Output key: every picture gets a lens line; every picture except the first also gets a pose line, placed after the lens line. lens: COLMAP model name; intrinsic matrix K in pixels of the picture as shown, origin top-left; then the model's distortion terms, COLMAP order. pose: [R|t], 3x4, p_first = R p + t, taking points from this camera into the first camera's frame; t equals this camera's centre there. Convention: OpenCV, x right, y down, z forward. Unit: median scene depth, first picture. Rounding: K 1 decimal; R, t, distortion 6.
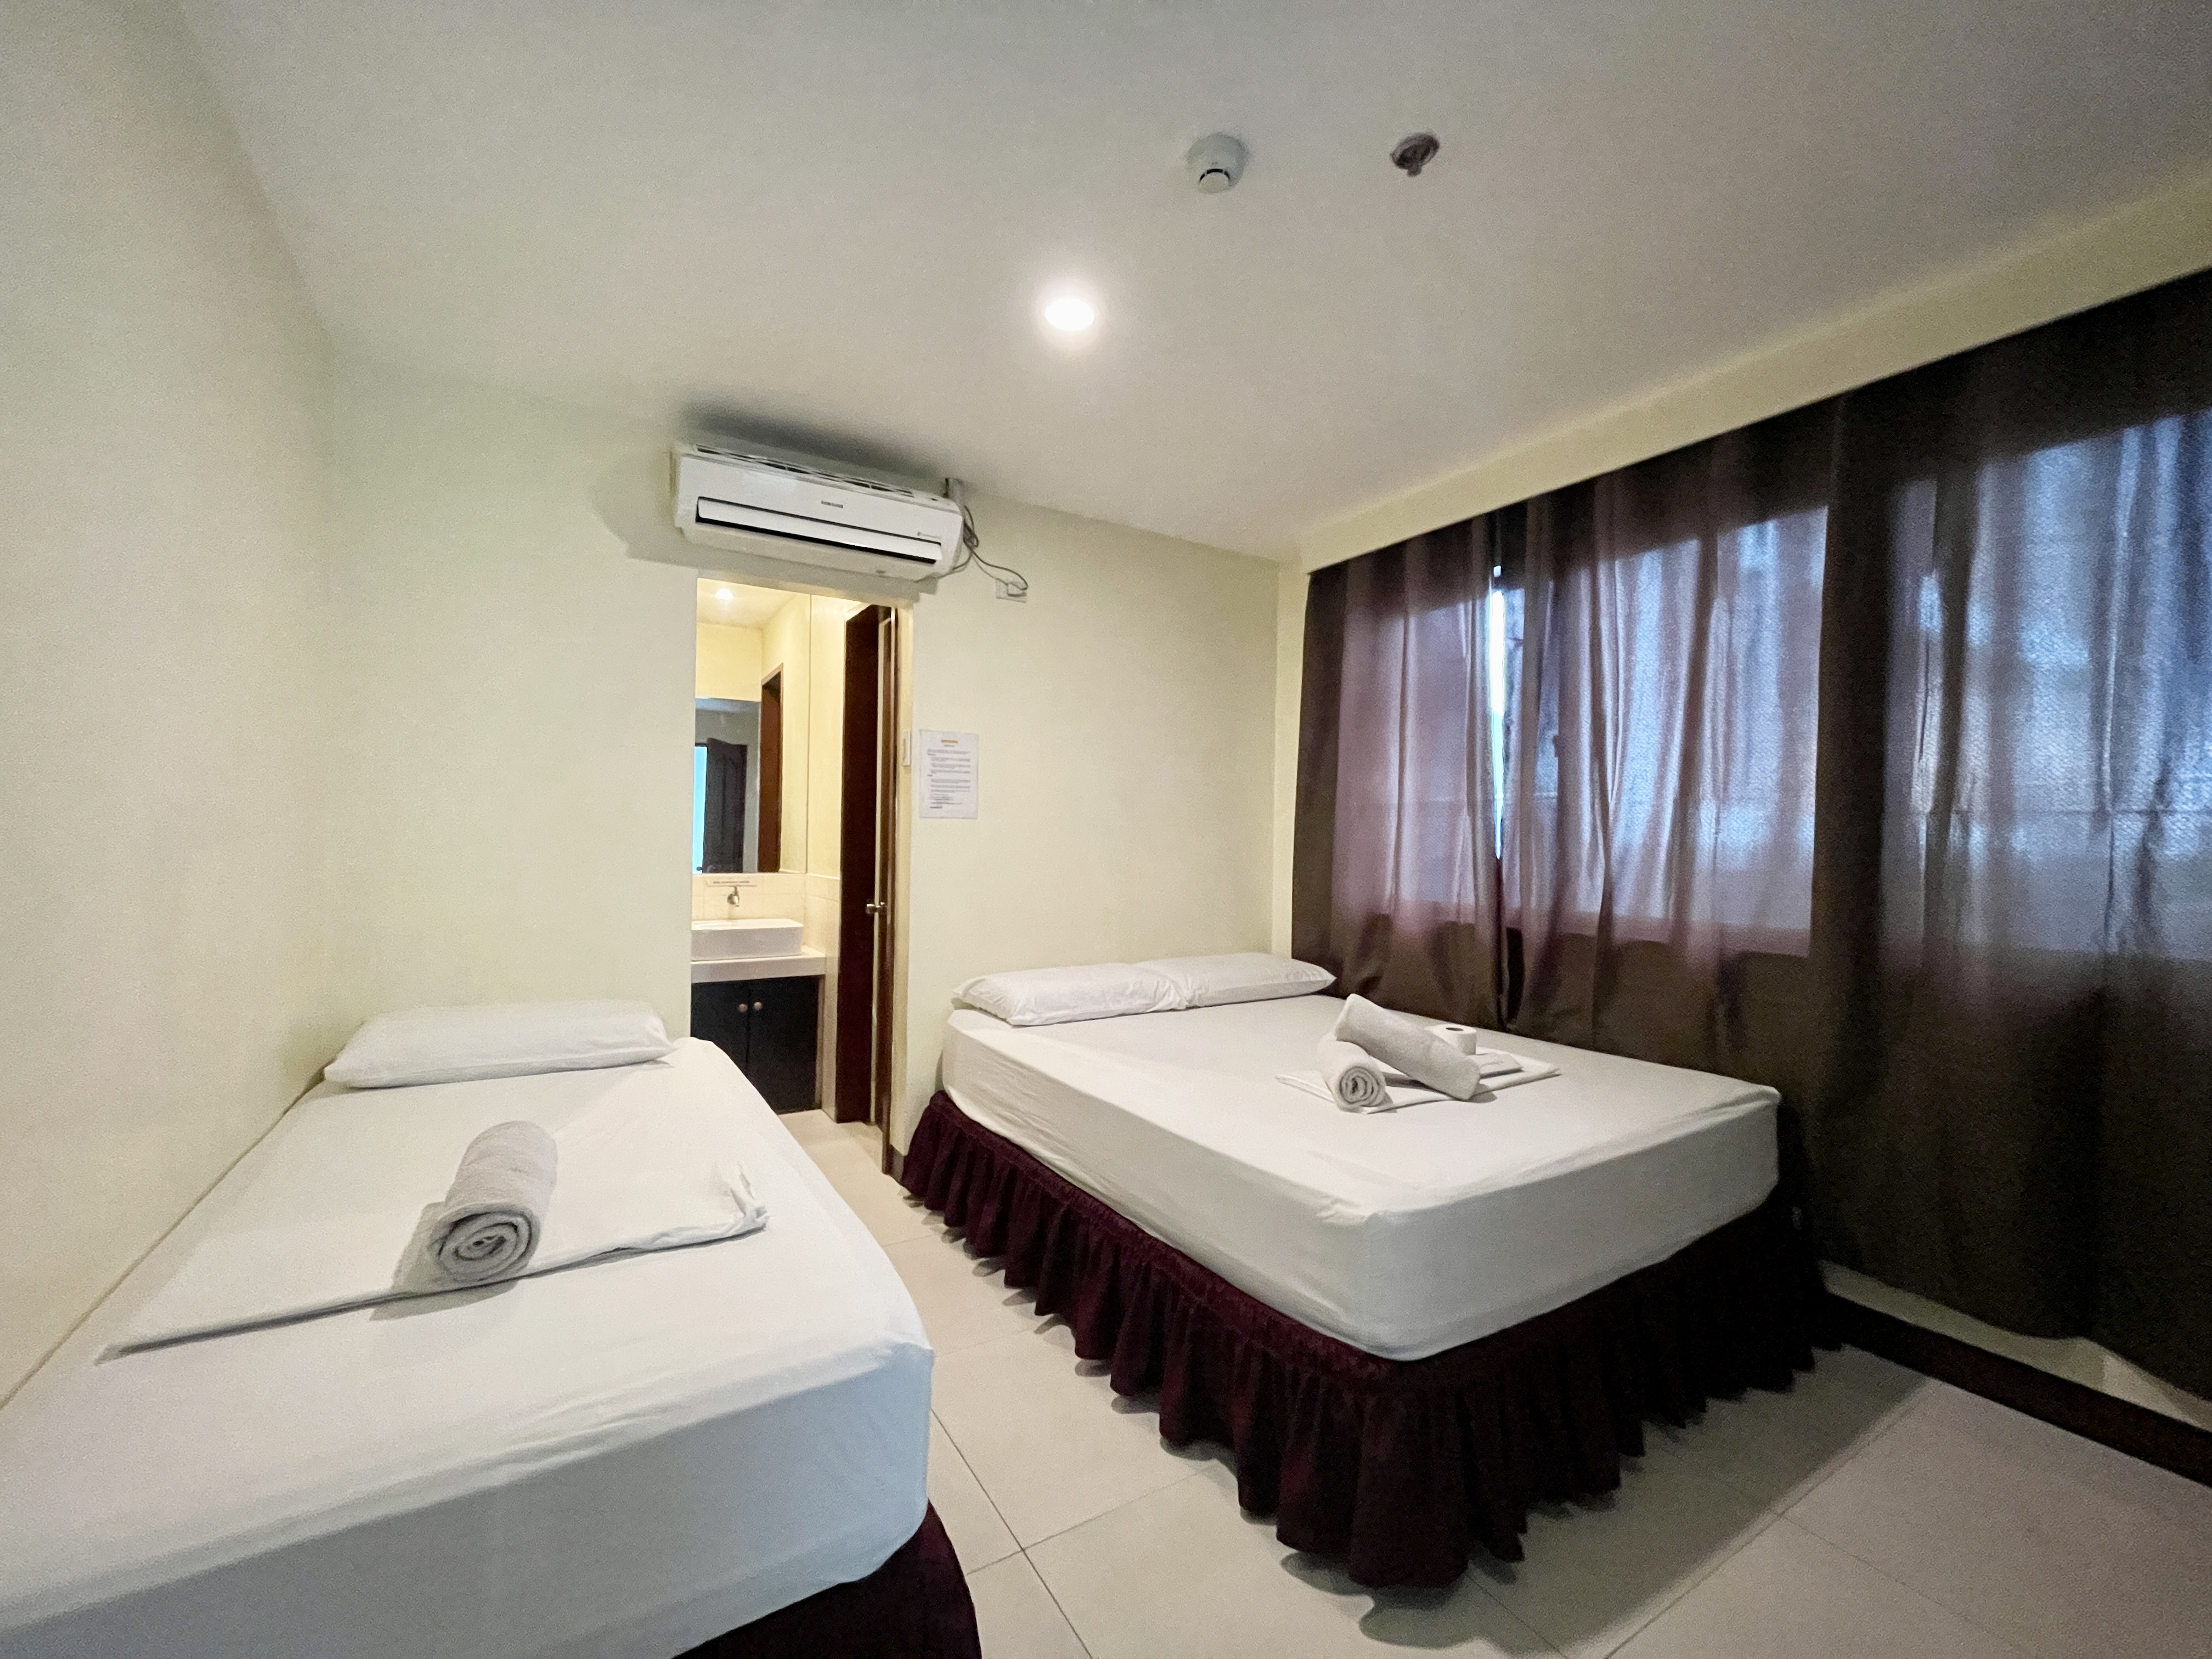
lens RADIAL K [[891.2, 0, 1093.5], [0, 891.2, 831.1], [0, 0, 1]] dist [-0.007426, 0.000532]
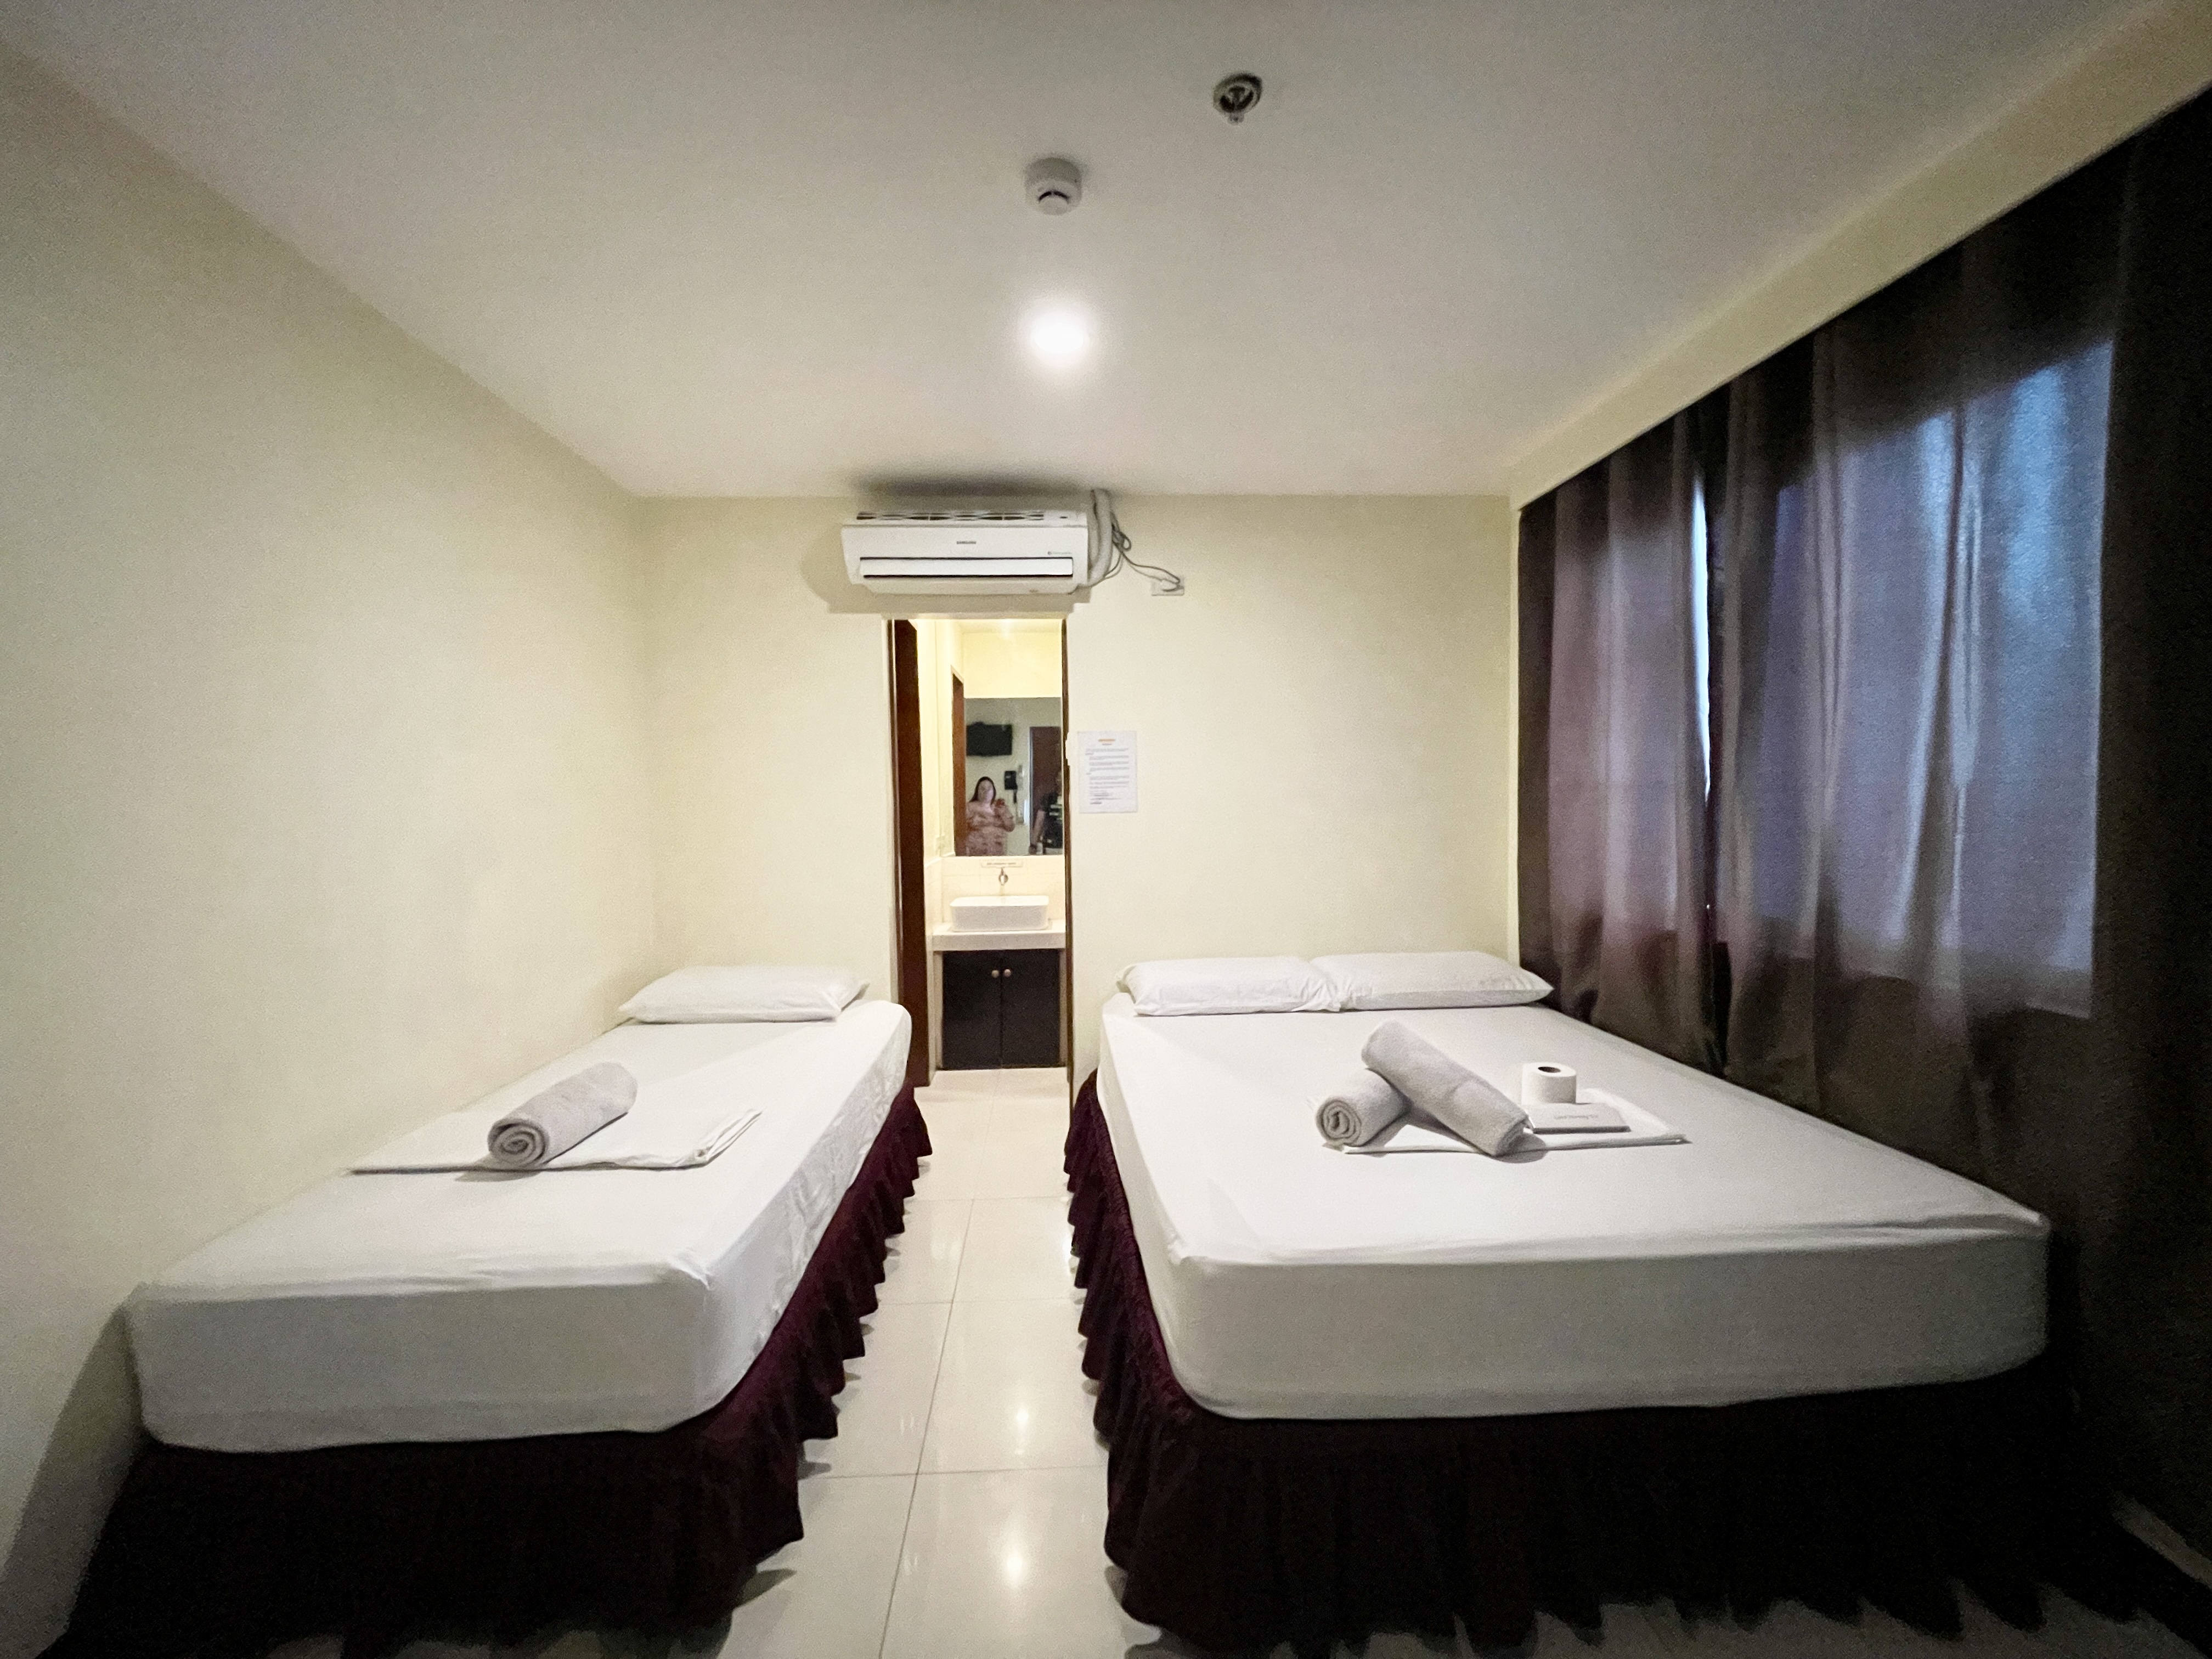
lens RADIAL K [[891.2, 0, 1093.5], [0, 891.2, 831.1], [0, 0, 1]] dist [-0.007426, 0.000532]
pose [[0.879530, -0.008750, -0.475764, 0.387303], [0.030811, 0.998780, 0.038590, -0.040985], [0.474846, -0.048599, 0.878726, 0.069830]]
